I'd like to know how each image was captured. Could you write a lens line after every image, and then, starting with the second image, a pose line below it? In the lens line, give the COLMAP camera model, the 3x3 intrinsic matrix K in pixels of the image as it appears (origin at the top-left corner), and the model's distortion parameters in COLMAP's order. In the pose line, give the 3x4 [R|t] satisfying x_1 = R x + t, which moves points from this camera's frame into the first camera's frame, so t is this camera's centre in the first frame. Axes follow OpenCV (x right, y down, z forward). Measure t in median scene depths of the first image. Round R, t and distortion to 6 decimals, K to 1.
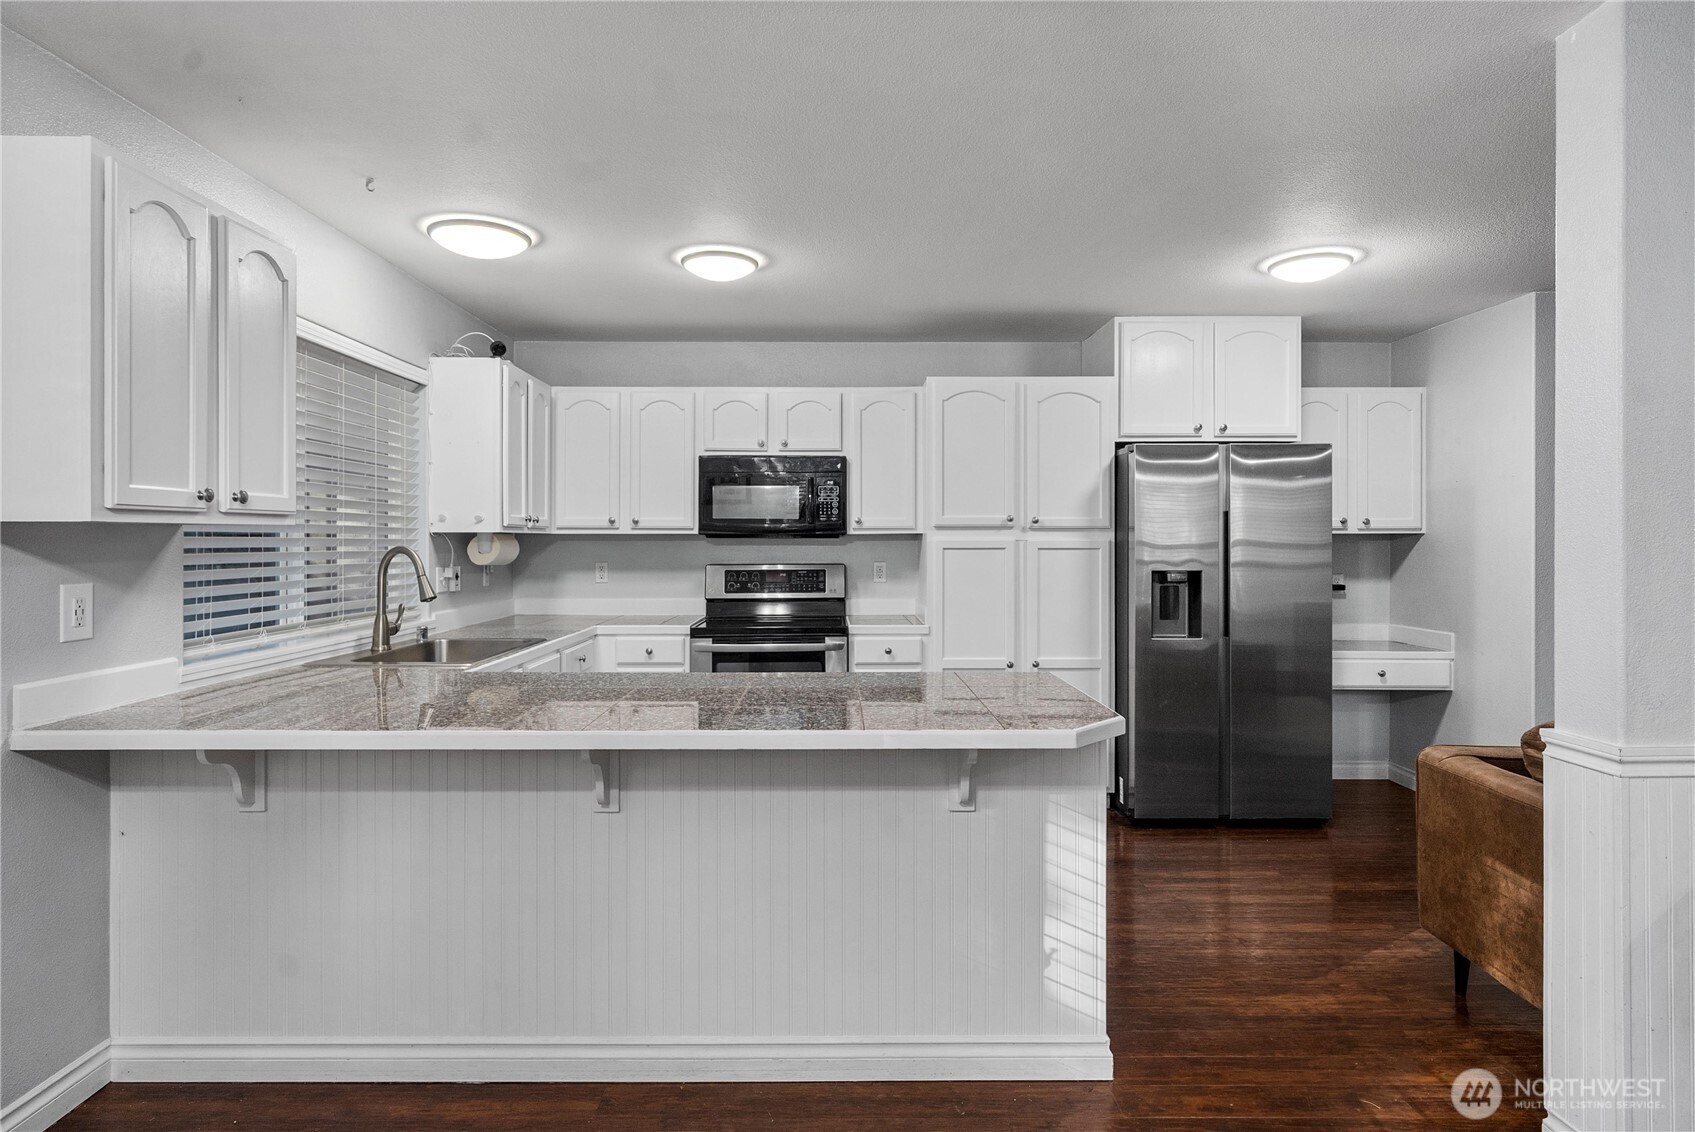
lens RADIAL K [[917.6, 0, 840.7], [0, 917.6, 549.3], [0, 0, 1]] dist [-0.004352, 0.001026]
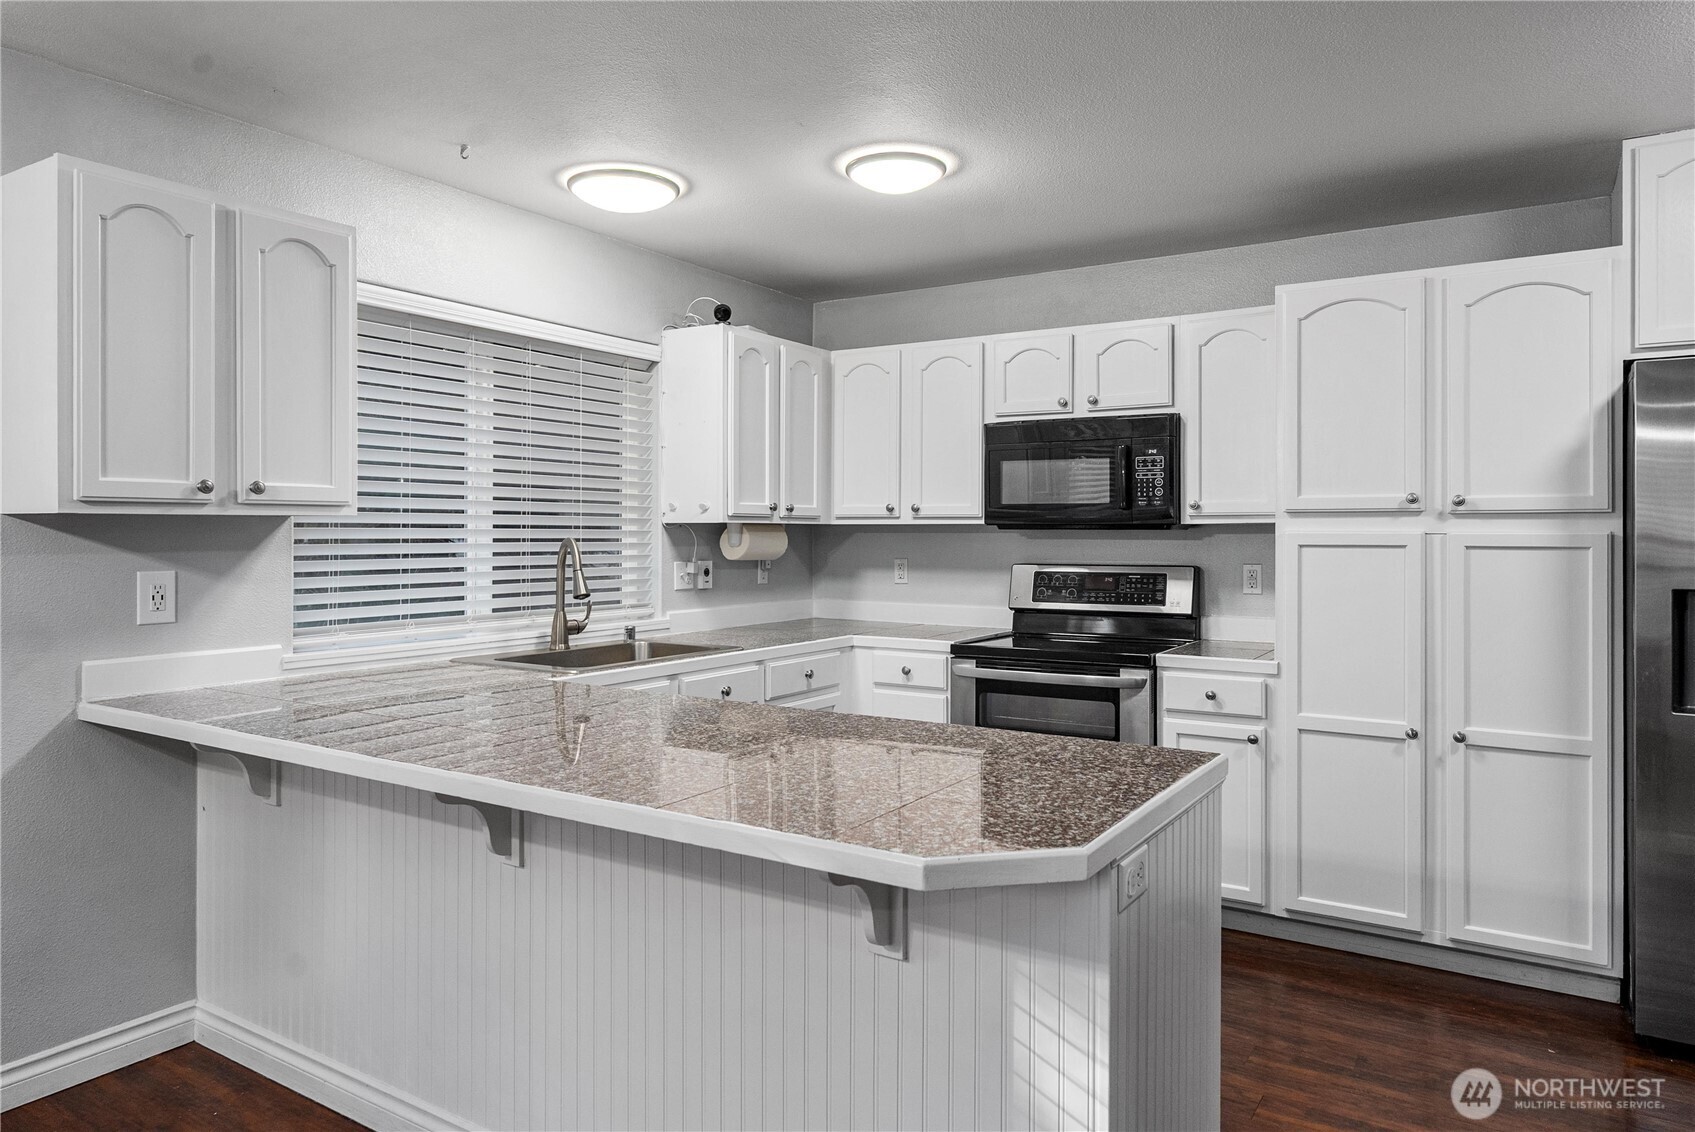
lens RADIAL K [[1085.2, 0, 851.1], [0, 1085.2, 533.9], [0, 0, 1]] dist [-0.001519, -0.003308]
pose [[0.839932, 0.002252, -0.542687, 0.263853], [-0.006896, 0.999955, -0.006524, -0.001778], [0.542648, 0.009222, 0.839909, 0.178211]]
